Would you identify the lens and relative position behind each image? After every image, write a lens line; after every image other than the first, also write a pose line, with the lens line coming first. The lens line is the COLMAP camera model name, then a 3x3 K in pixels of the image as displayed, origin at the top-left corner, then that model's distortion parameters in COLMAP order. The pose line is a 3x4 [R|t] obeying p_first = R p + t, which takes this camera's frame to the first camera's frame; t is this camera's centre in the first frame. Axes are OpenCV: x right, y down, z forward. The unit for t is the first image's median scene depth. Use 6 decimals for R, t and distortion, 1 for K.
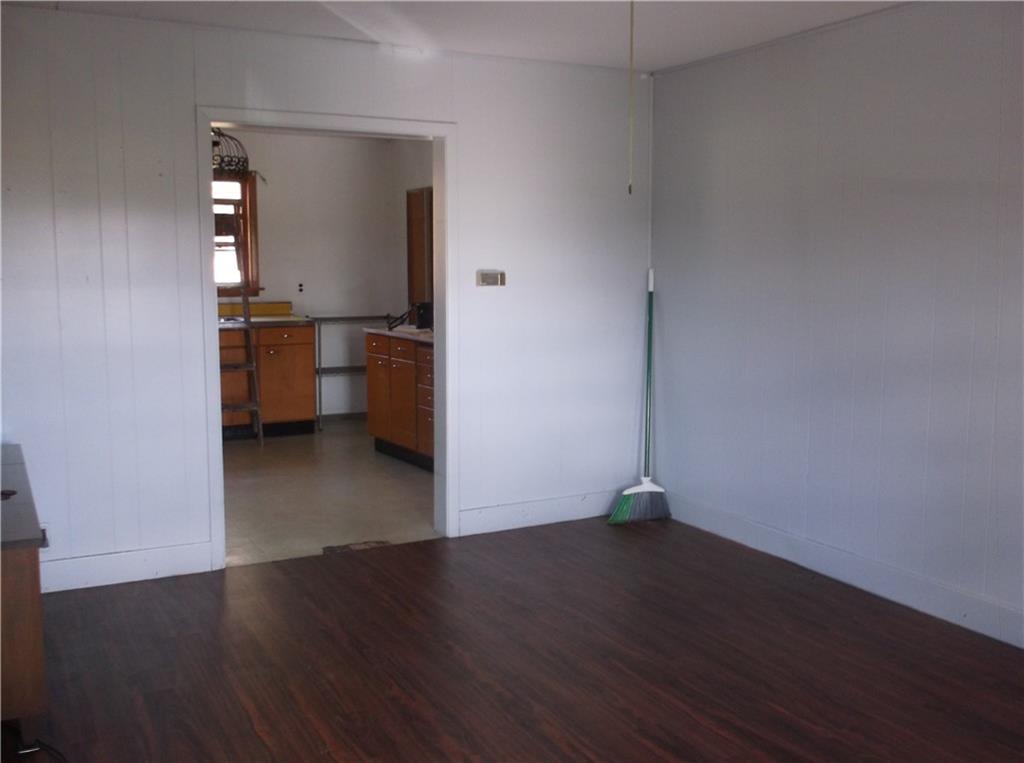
lens RADIAL K [[1049.7, 0, 512.0], [0, 1049.7, 381.5], [0, 0, 1]] dist [0.009883, -0.000348]
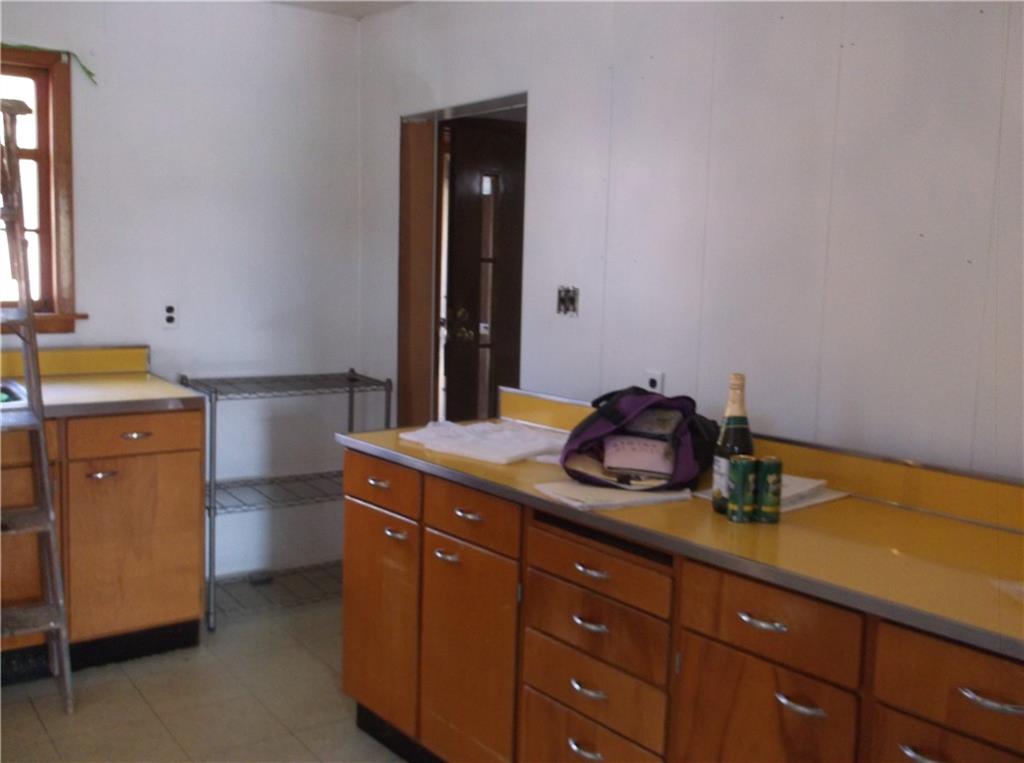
lens RADIAL K [[1049.7, 0, 512.0], [0, 1049.7, 381.5], [0, 0, 1]] dist [0.009883, -0.000348]
pose [[0.991038, 0.015014, 0.132735, -0.115525], [-0.015989, 0.999852, 0.006288, -0.066723], [-0.132621, -0.008354, 0.991132, 0.532914]]
